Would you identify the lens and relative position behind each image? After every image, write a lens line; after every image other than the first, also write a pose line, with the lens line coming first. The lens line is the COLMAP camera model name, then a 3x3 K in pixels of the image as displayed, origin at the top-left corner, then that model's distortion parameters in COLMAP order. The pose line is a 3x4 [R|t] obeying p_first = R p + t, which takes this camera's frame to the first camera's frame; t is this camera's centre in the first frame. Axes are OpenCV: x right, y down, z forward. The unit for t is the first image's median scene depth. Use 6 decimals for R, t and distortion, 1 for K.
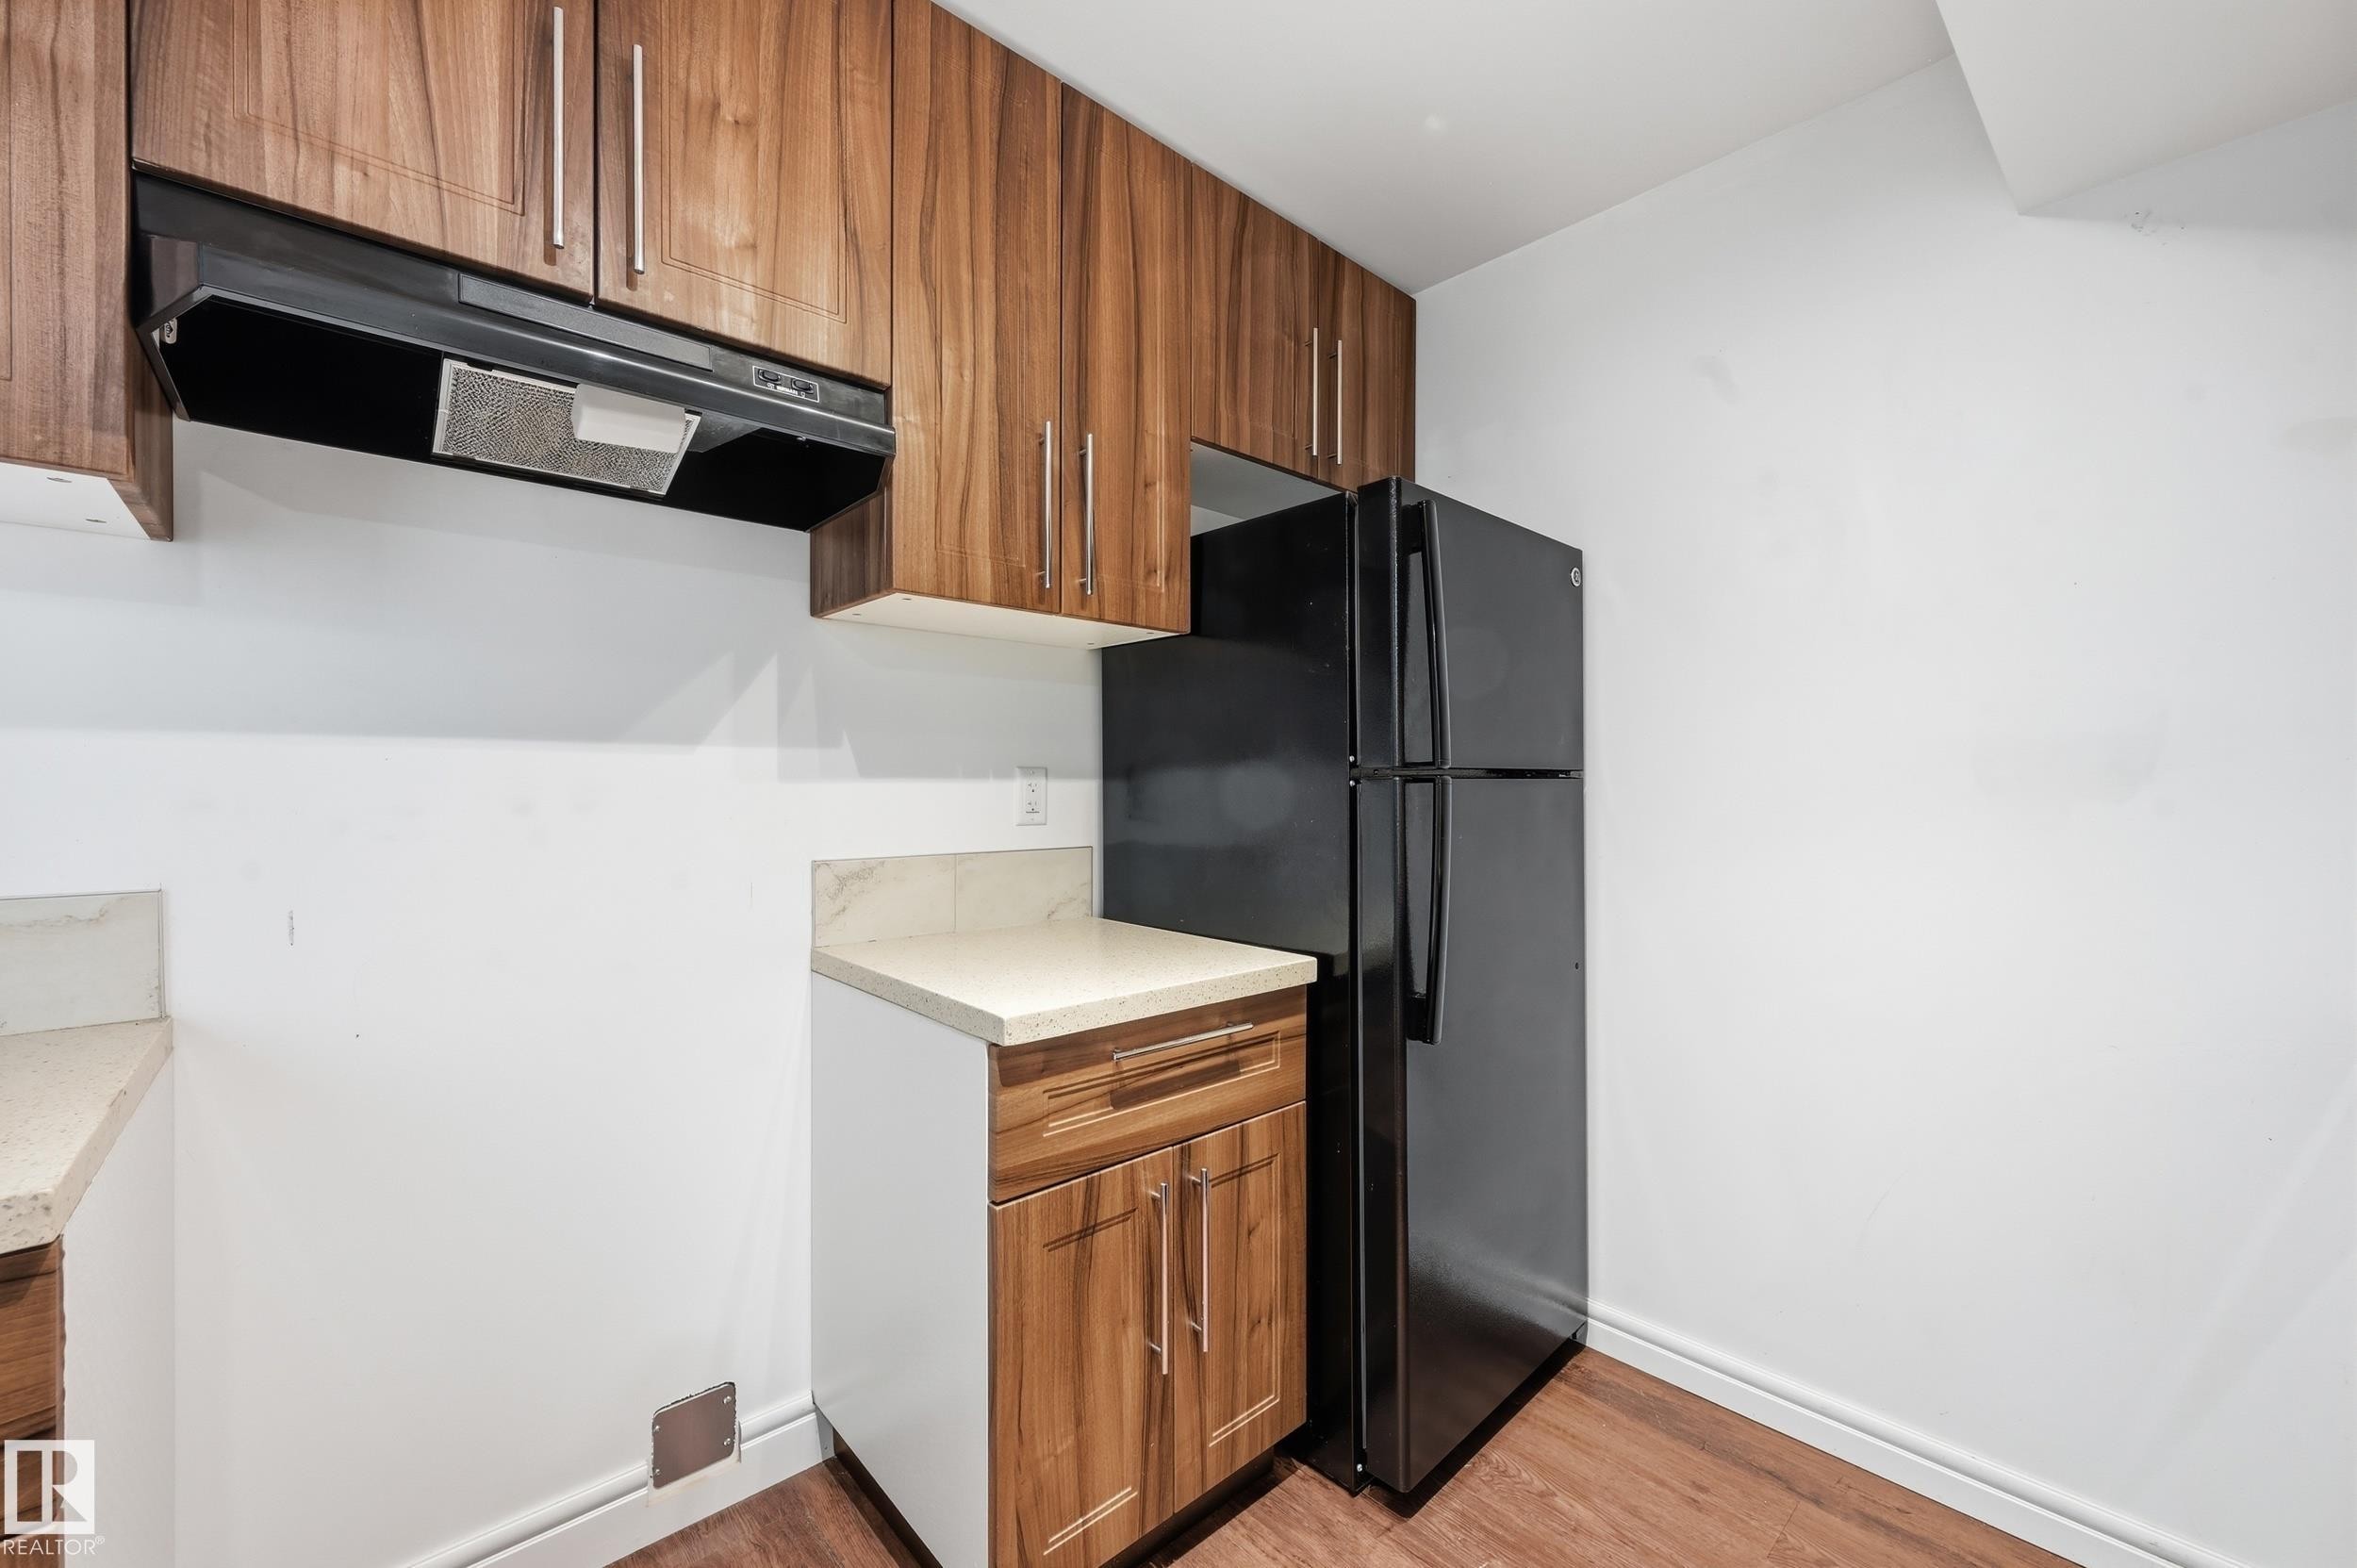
lens RADIAL K [[935.5, 0, 1185.2], [0, 935.5, 782.9], [0, 0, 1]] dist [0.000839, 0.000581]
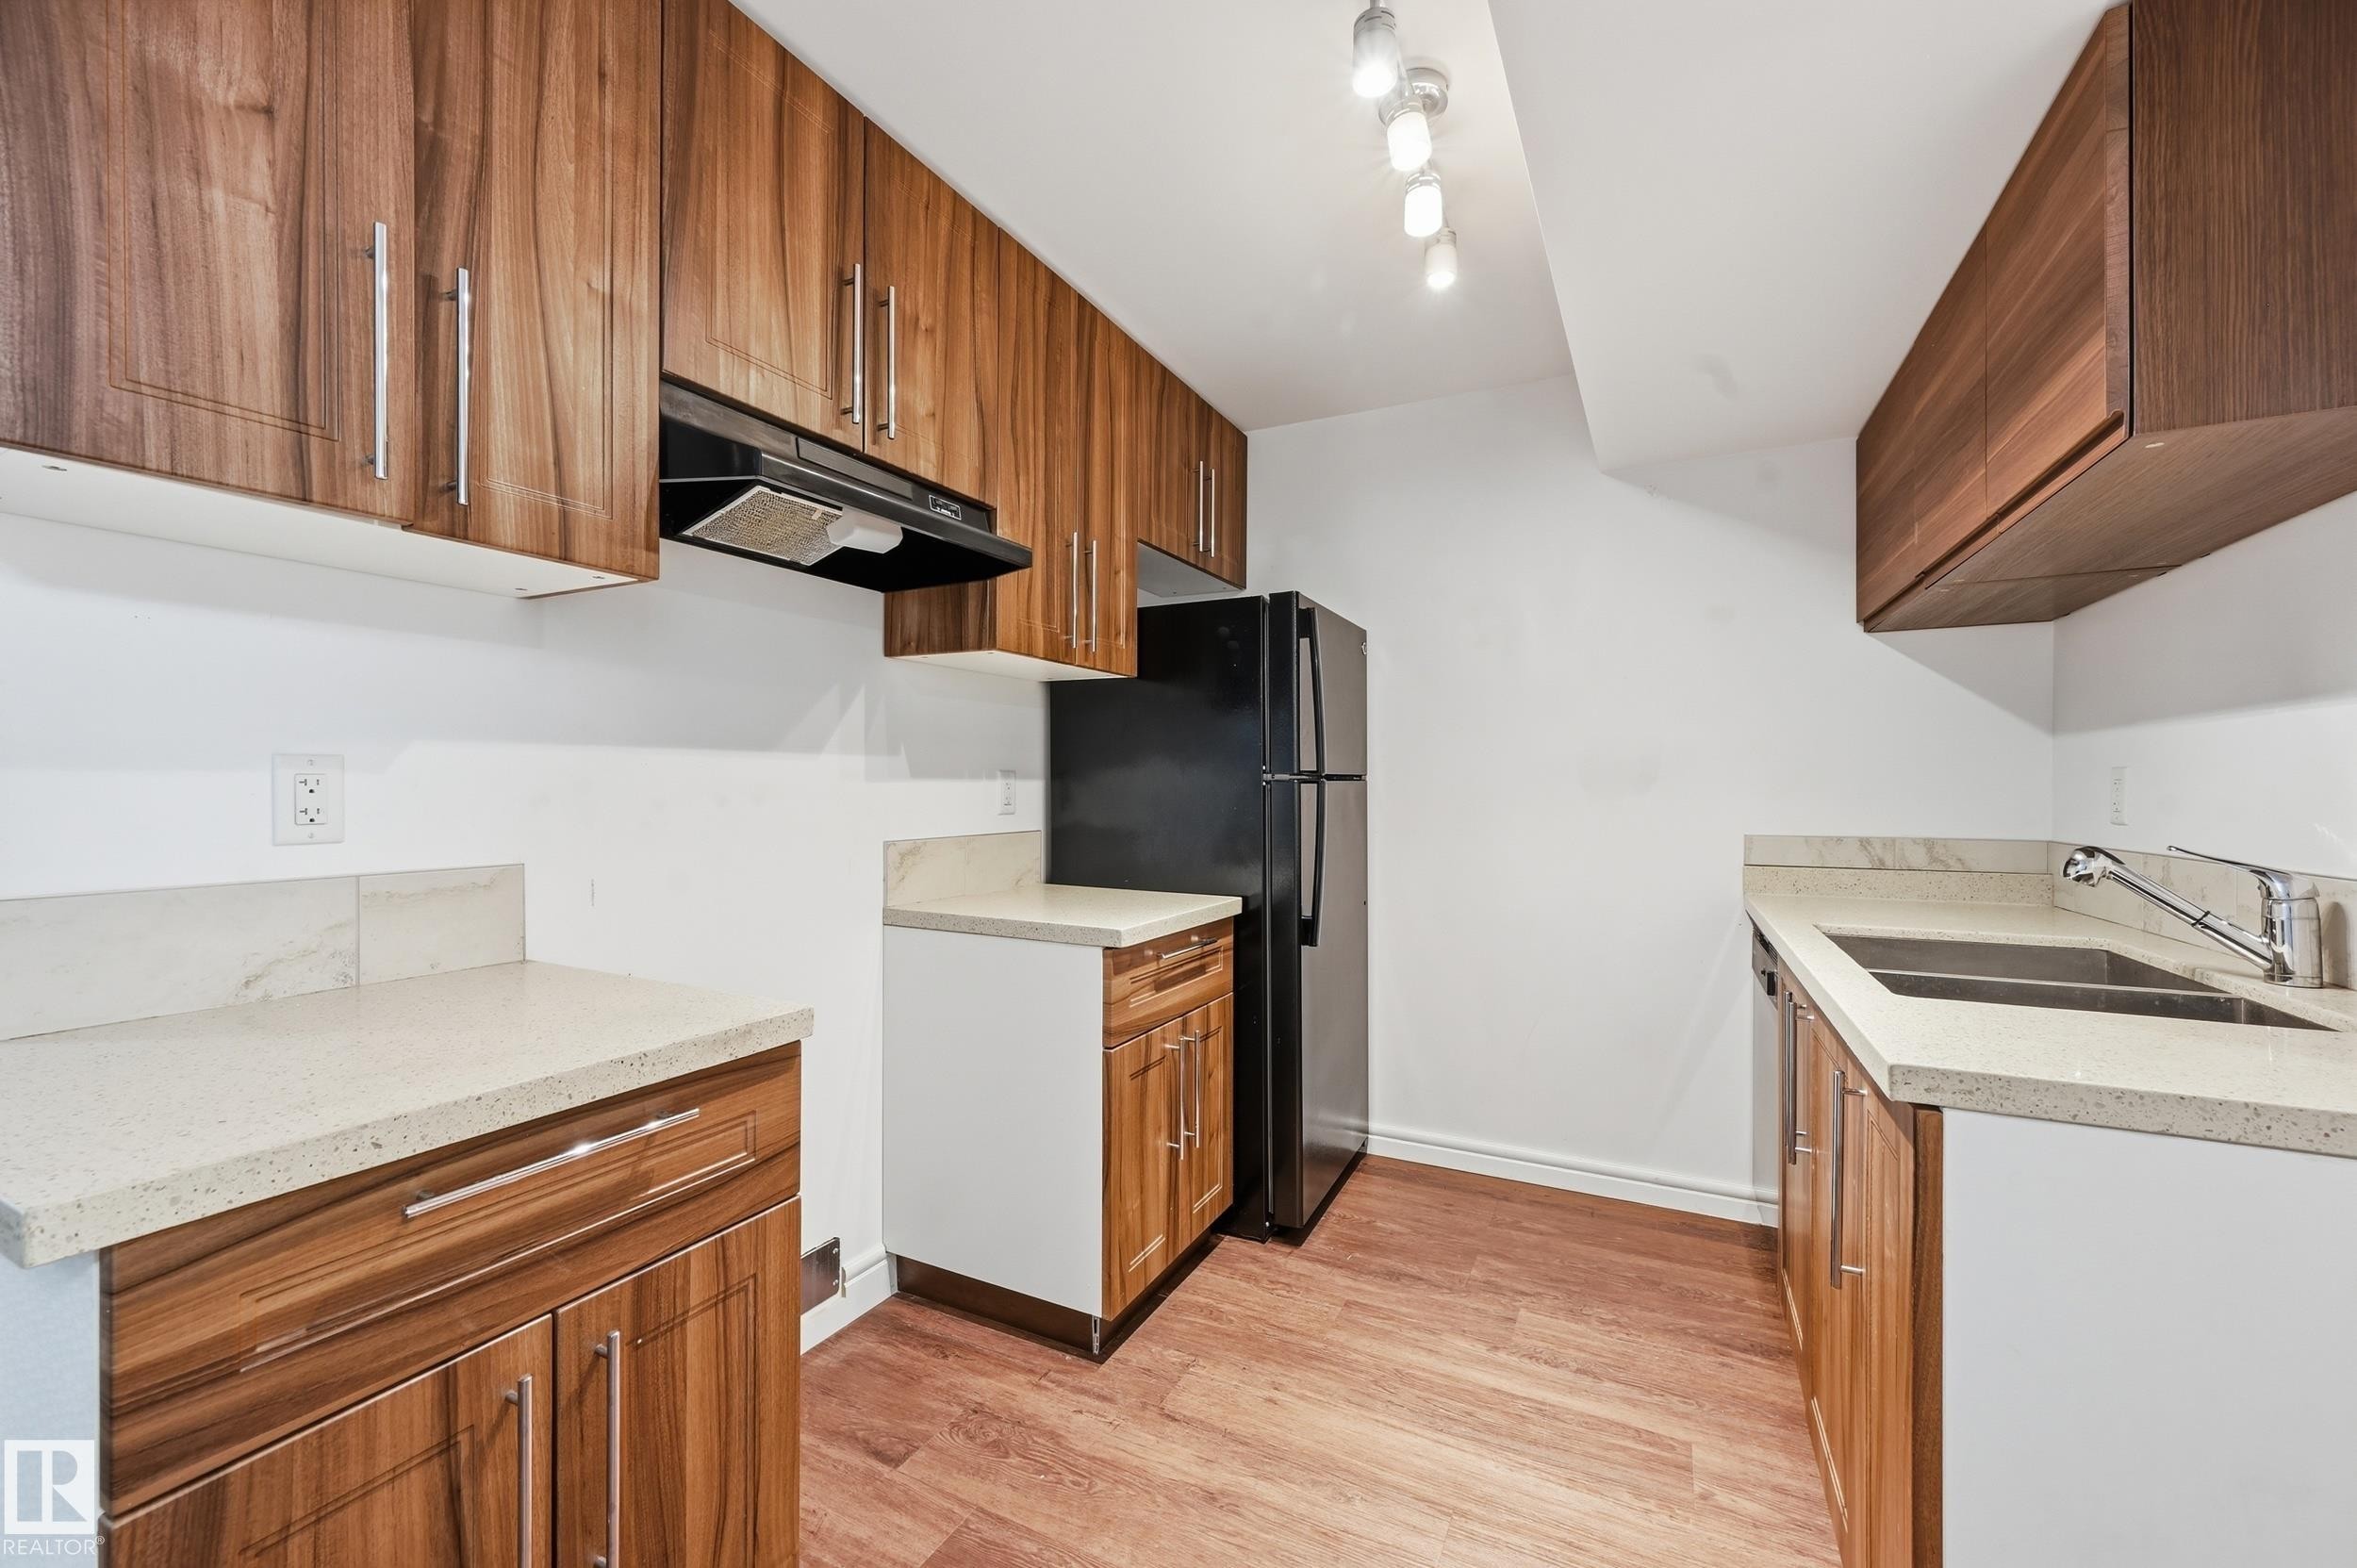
lens RADIAL K [[935.5, 0, 1185.2], [0, 935.5, 782.9], [0, 0, 1]] dist [0.000839, 0.000581]
pose [[0.935794, 0.001624, 0.352544, -0.501315], [-0.002316, 0.999996, 0.001540, -0.003004], [-0.352540, -0.002258, 0.935794, -0.412732]]
